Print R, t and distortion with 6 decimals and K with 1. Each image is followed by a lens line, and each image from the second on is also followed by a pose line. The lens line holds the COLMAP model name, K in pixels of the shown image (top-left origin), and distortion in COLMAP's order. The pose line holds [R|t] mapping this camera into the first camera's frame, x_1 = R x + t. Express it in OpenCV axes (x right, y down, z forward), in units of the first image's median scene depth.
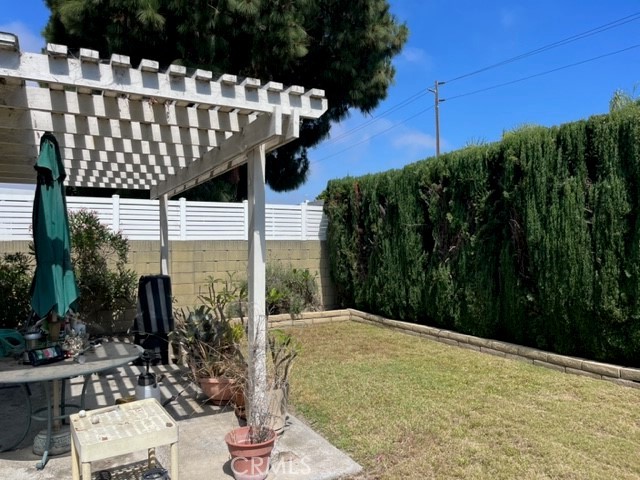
lens RADIAL K [[481.7, 0, 318.3], [0, 481.7, 242.4], [0, 0, 1]] dist [0.057192, -0.090550]
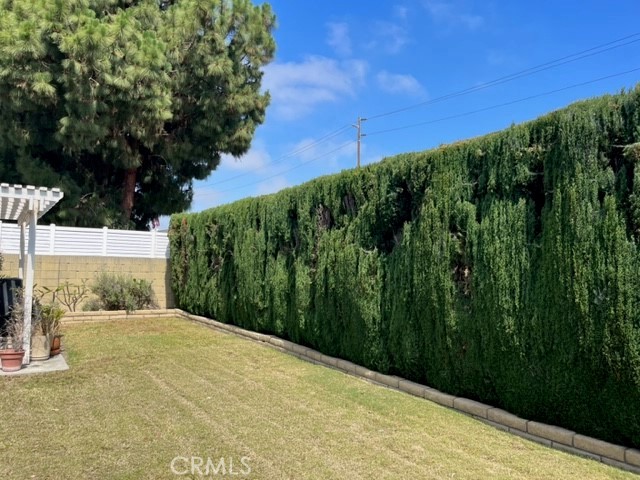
lens RADIAL K [[481.7, 0, 318.3], [0, 481.7, 242.4], [0, 0, 1]] dist [0.057192, -0.090550]
pose [[0.995050, 0.039391, 0.091239, 0.305801], [-0.036007, 0.998612, -0.038447, -0.012452], [-0.092627, 0.034971, 0.995087, -0.388864]]
